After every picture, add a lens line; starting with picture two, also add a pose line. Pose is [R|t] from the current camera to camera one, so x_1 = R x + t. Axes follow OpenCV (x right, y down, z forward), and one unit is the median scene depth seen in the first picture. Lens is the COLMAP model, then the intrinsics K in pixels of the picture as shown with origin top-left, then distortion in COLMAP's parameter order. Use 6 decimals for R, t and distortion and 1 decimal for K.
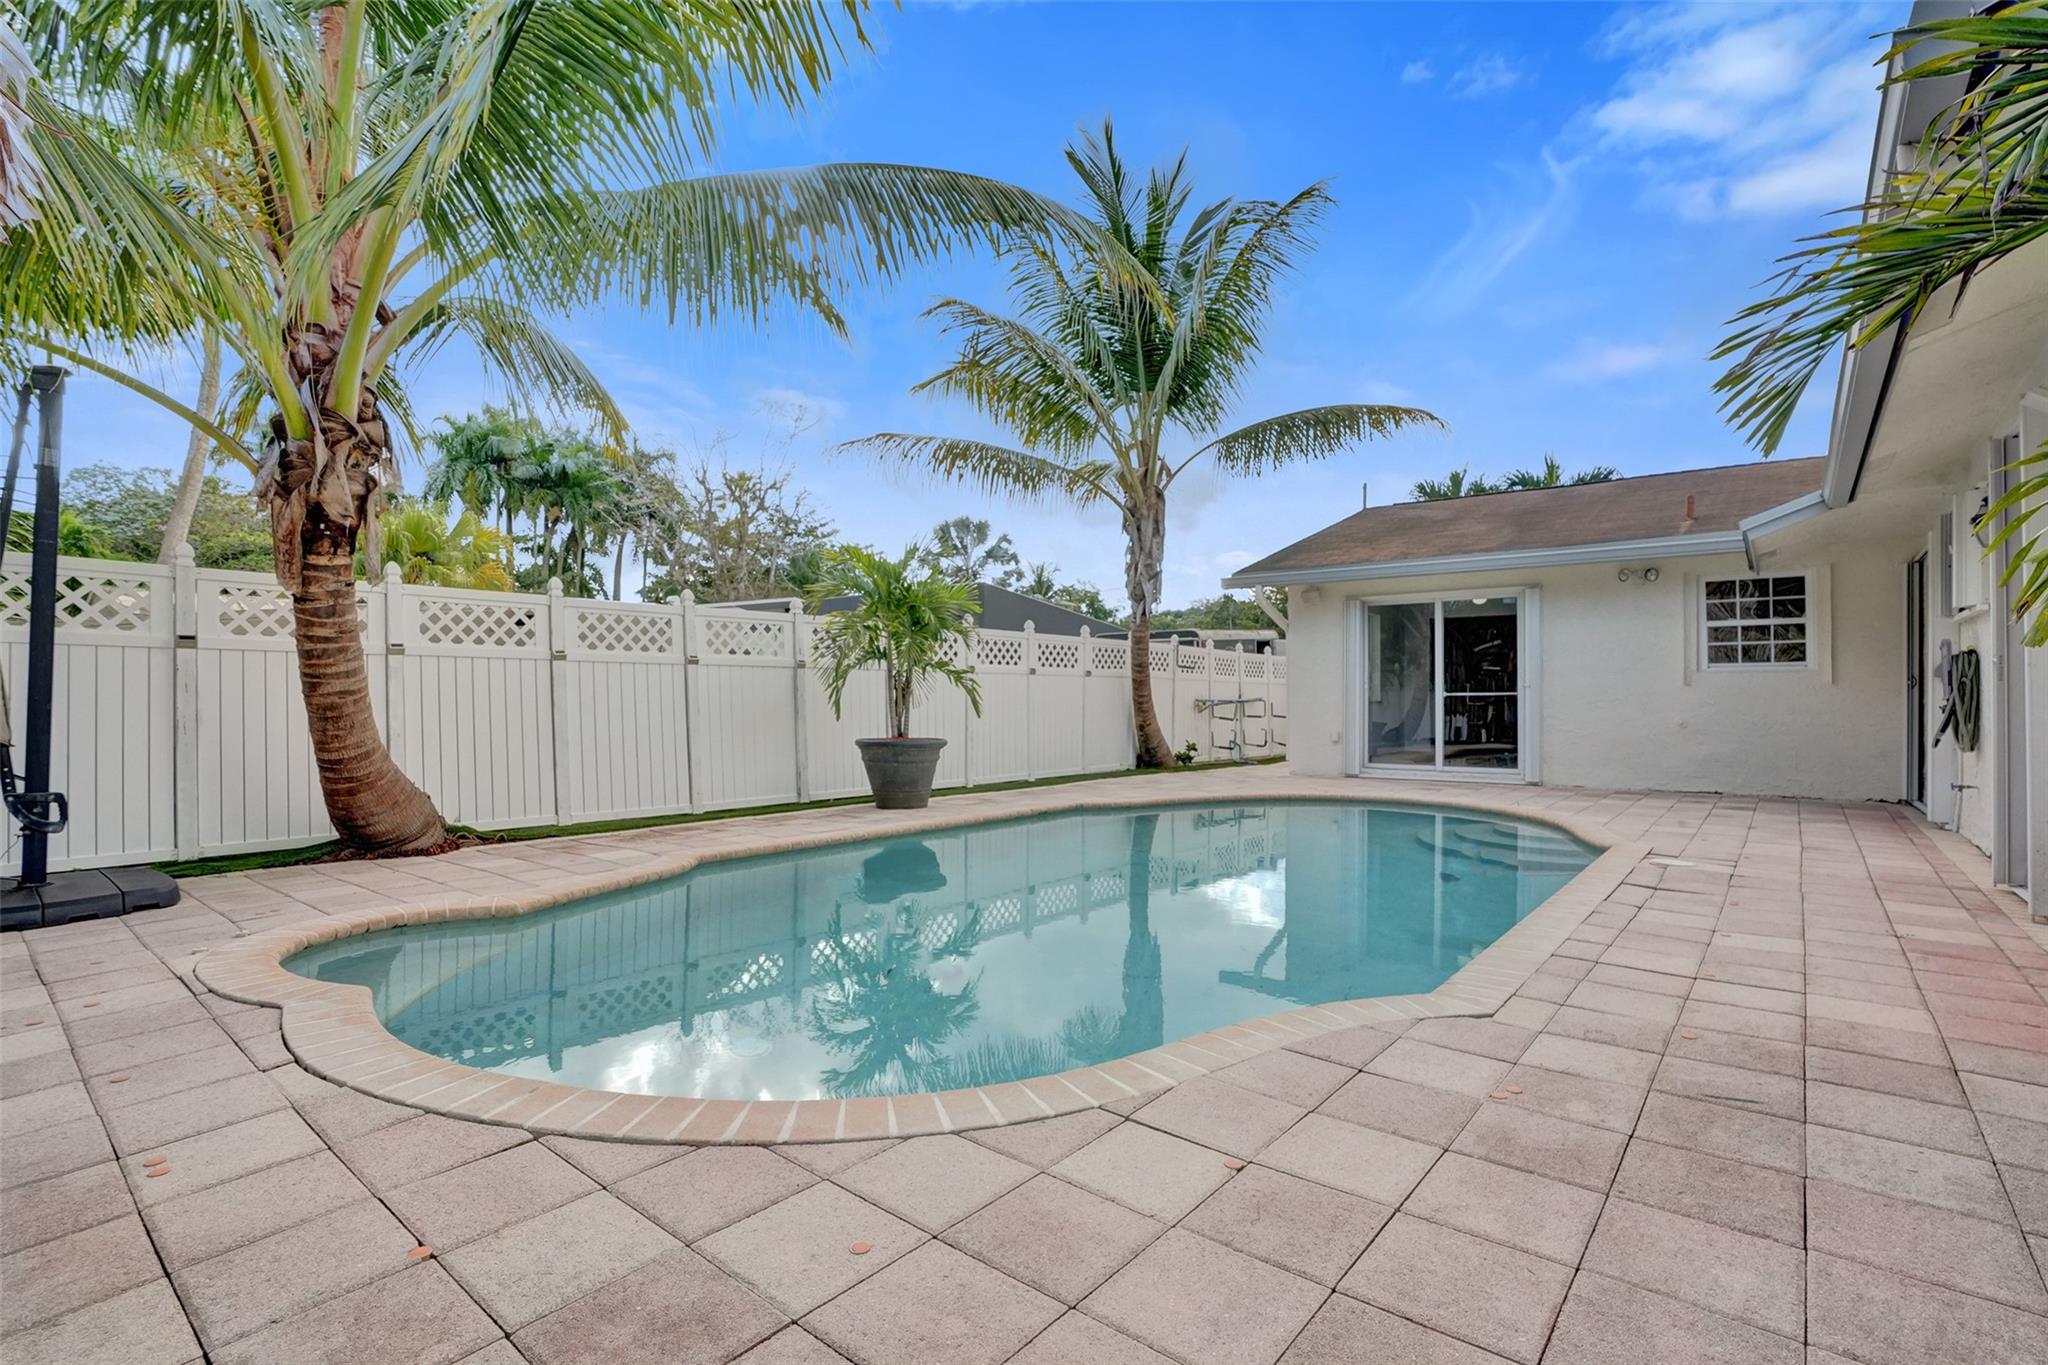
lens RADIAL K [[972.3, 0, 1037.9], [0, 972.3, 681.7], [0, 0, 1]] dist [-0.060808, 0.020371]
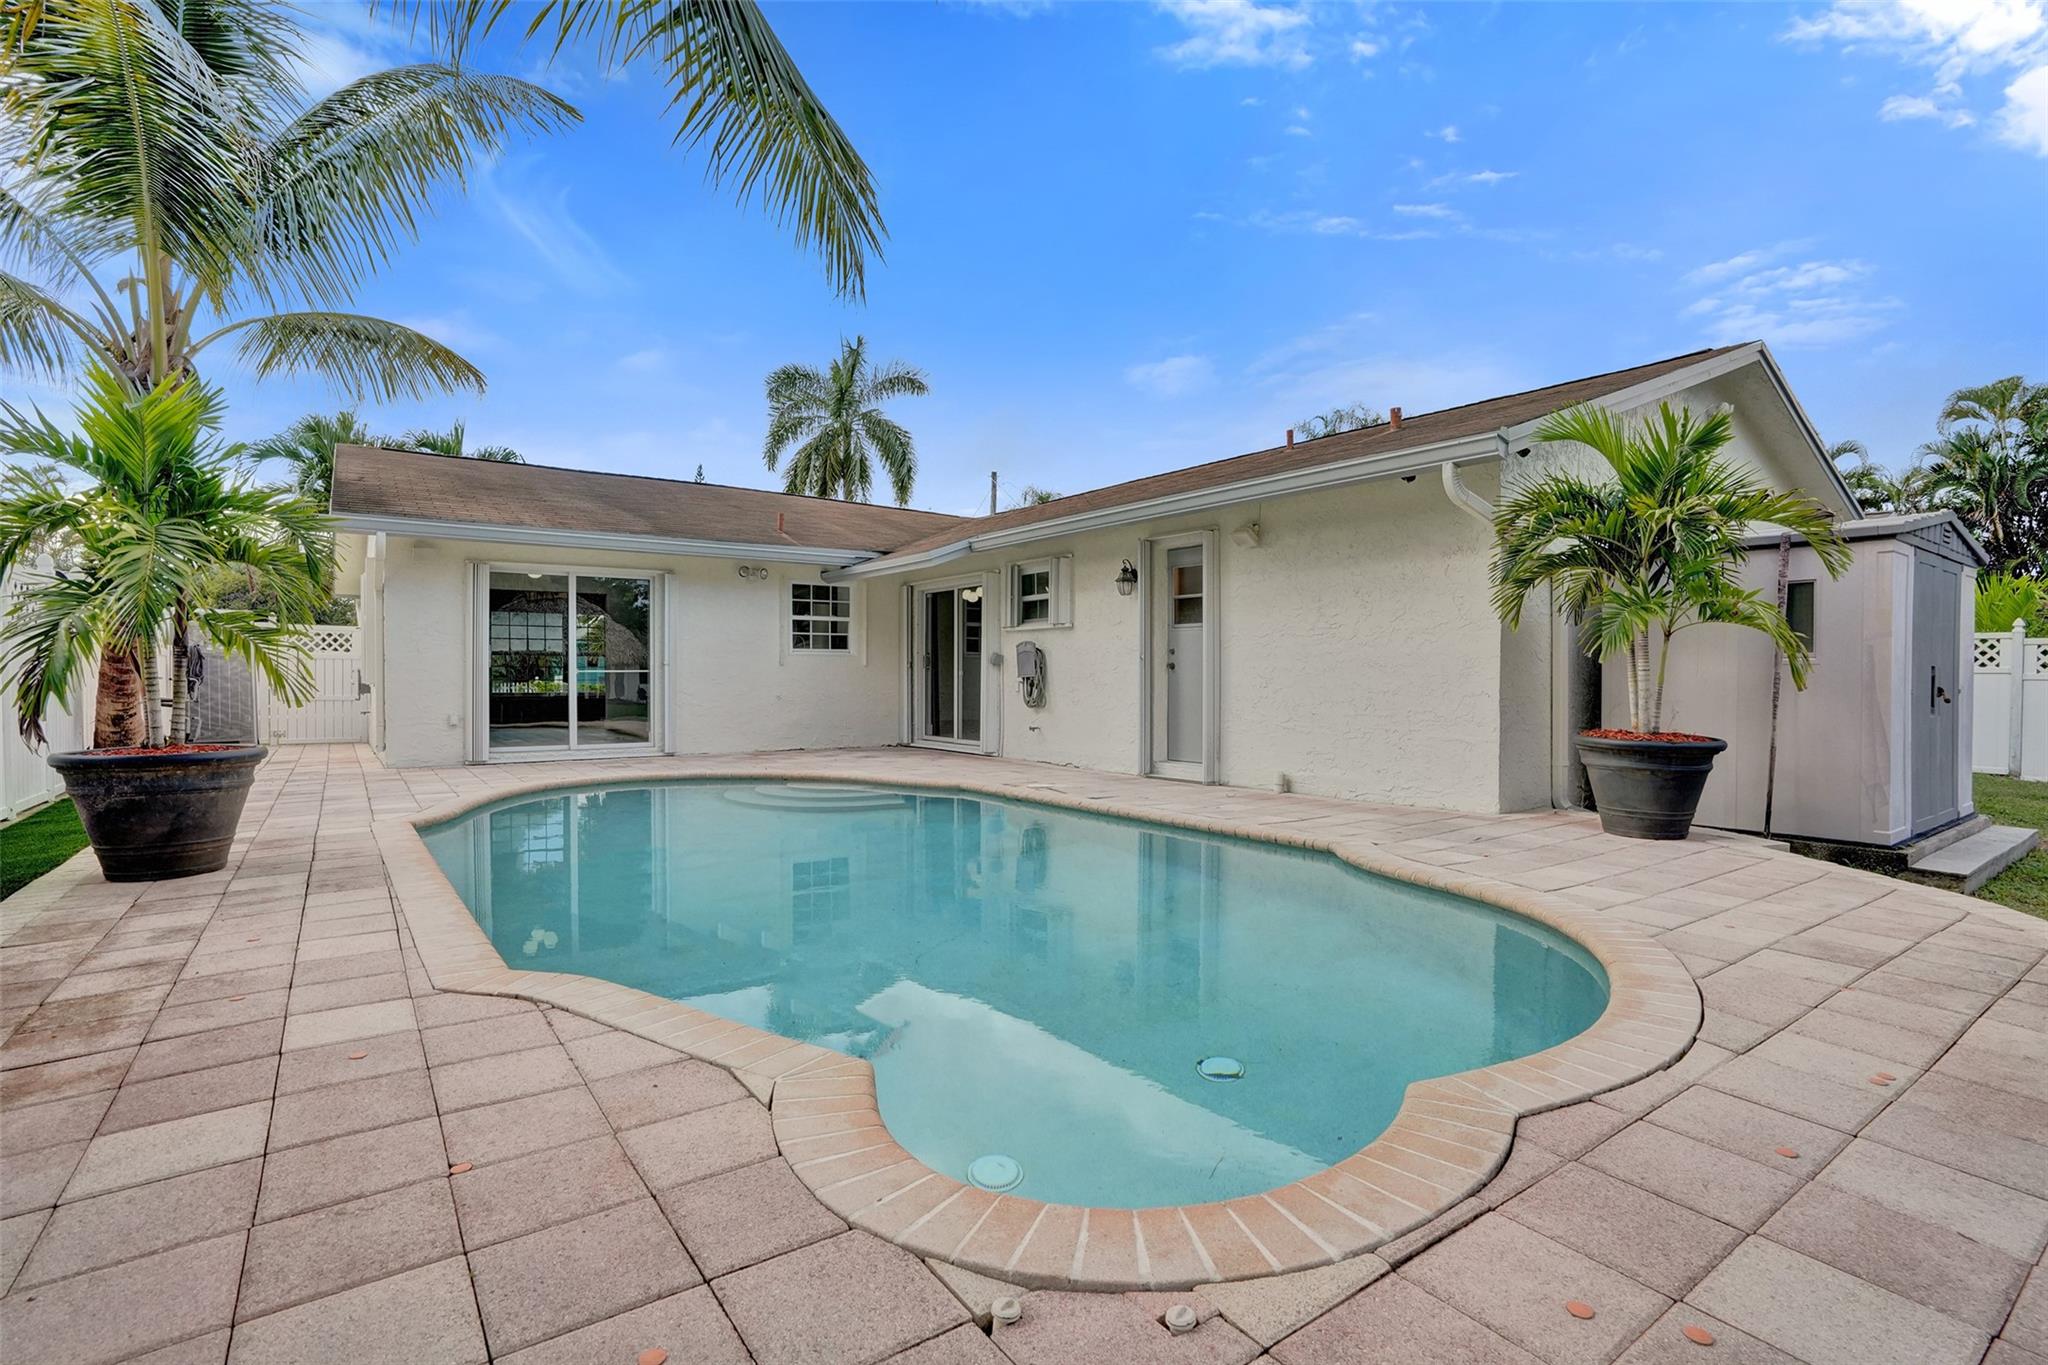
lens RADIAL K [[972.3, 0, 1037.9], [0, 972.3, 681.7], [0, 0, 1]] dist [-0.060808, 0.020371]
pose [[0.252847, -0.006423, 0.967485, -0.466128], [-0.017498, 0.999784, 0.011211, 0.005439], [-0.967348, -0.019763, 0.252680, 0.345551]]
